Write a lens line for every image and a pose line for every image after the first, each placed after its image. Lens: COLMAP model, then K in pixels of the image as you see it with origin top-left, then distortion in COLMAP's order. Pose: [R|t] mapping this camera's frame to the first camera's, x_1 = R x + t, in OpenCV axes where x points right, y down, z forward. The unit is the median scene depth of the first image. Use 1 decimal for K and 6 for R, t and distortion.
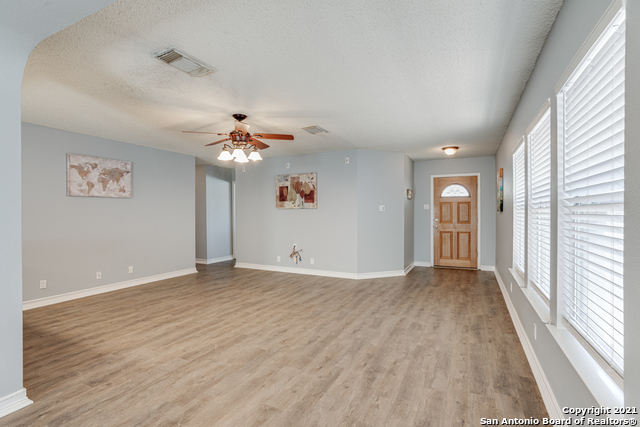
lens RADIAL K [[311.1, 0, 325.2], [0, 311.1, 214.2], [0, 0, 1]] dist [-0.018389, 0.000633]
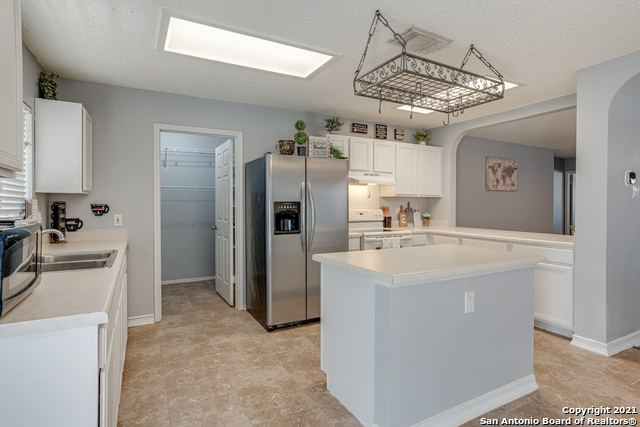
lens RADIAL K [[334.1, 0, 319.9], [0, 334.1, 208.7], [0, 0, 1]] dist [-0.002315, 0.000293]
pose [[0.818666, 0.011470, -0.574156, -0.551546], [-0.007910, 0.999931, 0.008697, 0.008447], [0.574216, -0.002578, 0.818700, -0.469748]]
